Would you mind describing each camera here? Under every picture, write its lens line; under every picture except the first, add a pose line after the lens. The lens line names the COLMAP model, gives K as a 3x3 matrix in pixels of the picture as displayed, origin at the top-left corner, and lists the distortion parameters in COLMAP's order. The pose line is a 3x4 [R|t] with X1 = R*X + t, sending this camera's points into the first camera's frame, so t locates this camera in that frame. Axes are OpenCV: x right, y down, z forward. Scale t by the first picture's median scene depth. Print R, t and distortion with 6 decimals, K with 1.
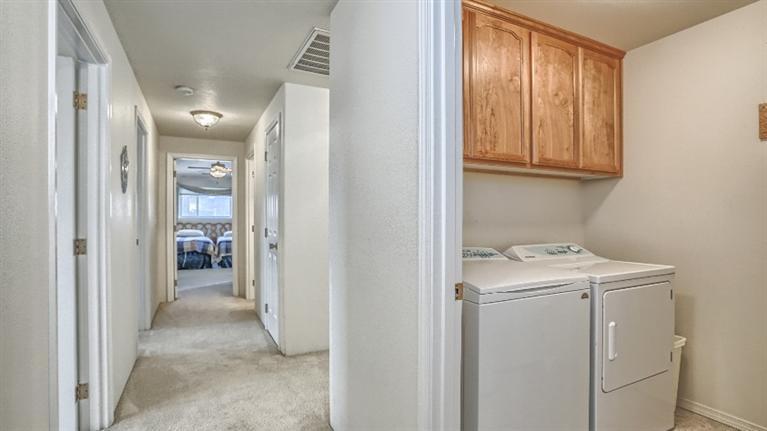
lens RADIAL K [[392.1, 0, 381.0], [0, 392.1, 213.9], [0, 0, 1]] dist [-0.019716, 0.012819]
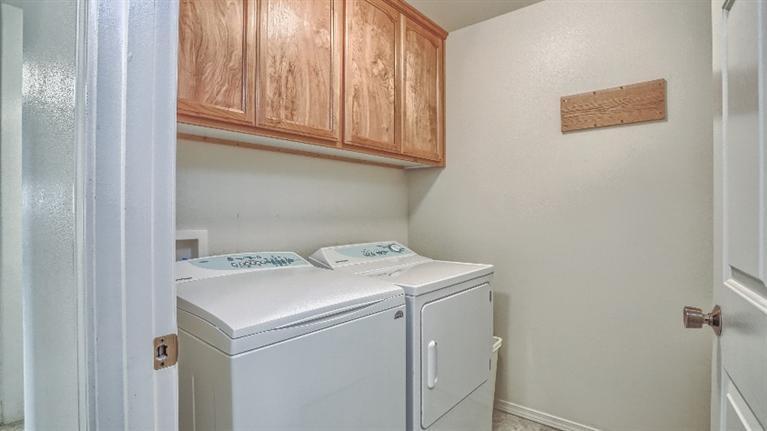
lens RADIAL K [[392.1, 0, 381.6], [0, 392.1, 214.1], [0, 0, 1]] dist [-0.019716, 0.012819]
pose [[0.925961, -0.005309, 0.377582, 0.153698], [0.000973, 0.999931, 0.011675, 0.005510], [-0.377618, -0.010443, 0.925903, 0.233403]]
